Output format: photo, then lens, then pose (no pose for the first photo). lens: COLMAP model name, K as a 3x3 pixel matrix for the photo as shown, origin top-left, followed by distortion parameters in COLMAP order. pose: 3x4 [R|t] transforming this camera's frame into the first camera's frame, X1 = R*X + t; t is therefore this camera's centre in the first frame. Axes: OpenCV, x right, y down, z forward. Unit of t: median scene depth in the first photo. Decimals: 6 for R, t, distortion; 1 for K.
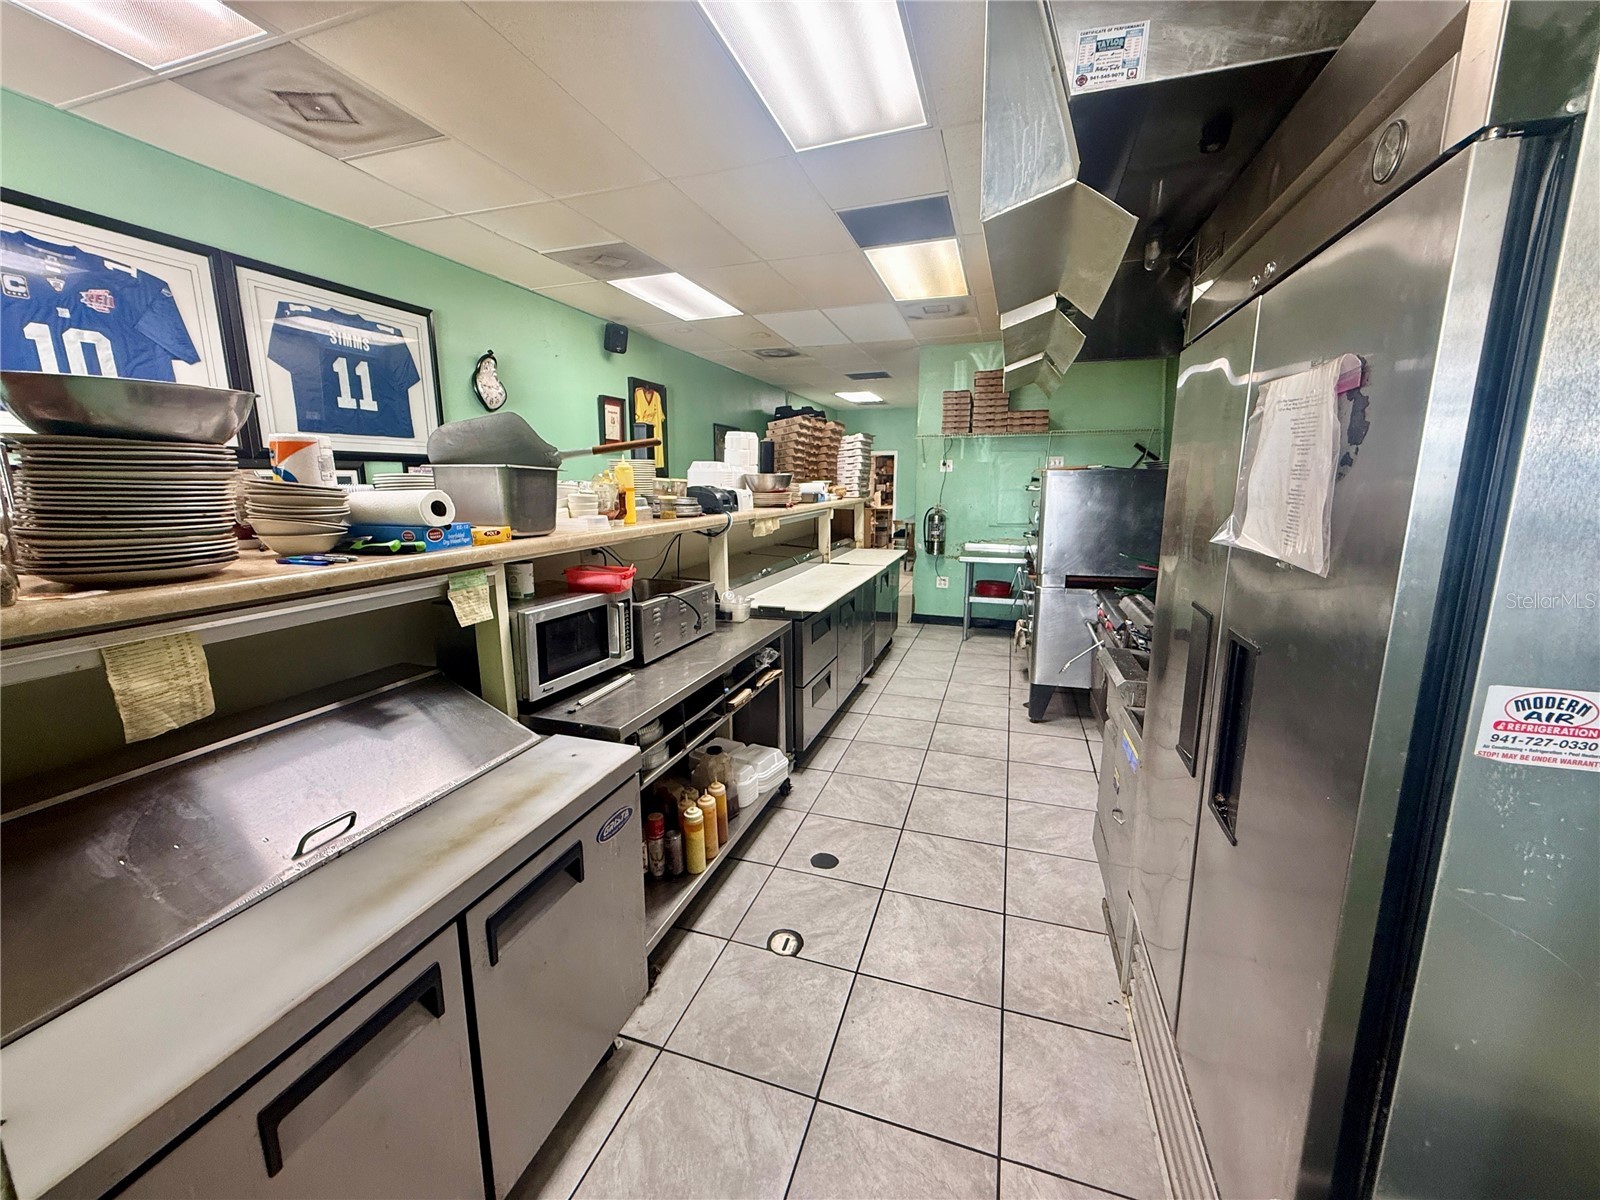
lens RADIAL K [[633.2, 0, 800.0], [0, 633.2, 603.6], [0, 0, 1]] dist [0.000914, 0.000119]
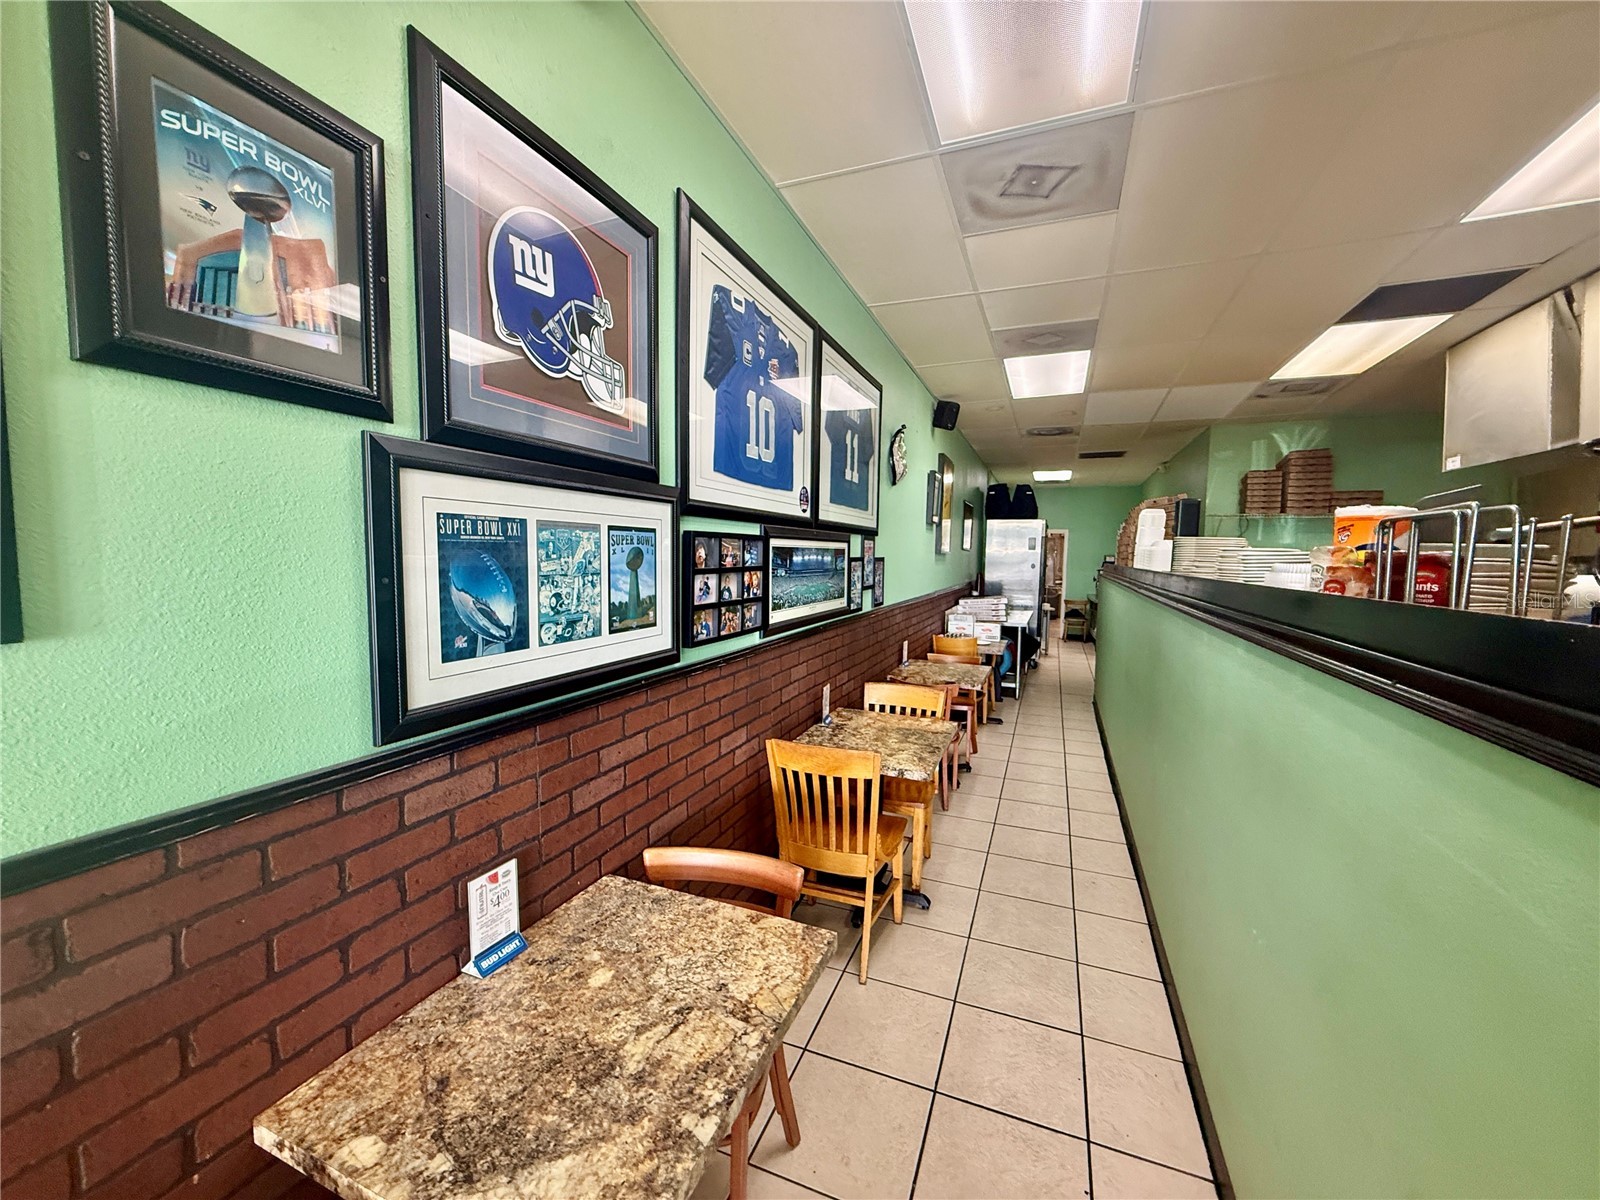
lens RADIAL K [[633.2, 0, 798.9], [0, 633.2, 601.6], [0, 0, 1]] dist [0.000914, 0.000119]
pose [[0.997264, 0.026536, -0.068996, -0.538667], [-0.034612, 0.992337, -0.118616, -0.000444], [0.065320, 0.120680, 0.990540, 0.037867]]
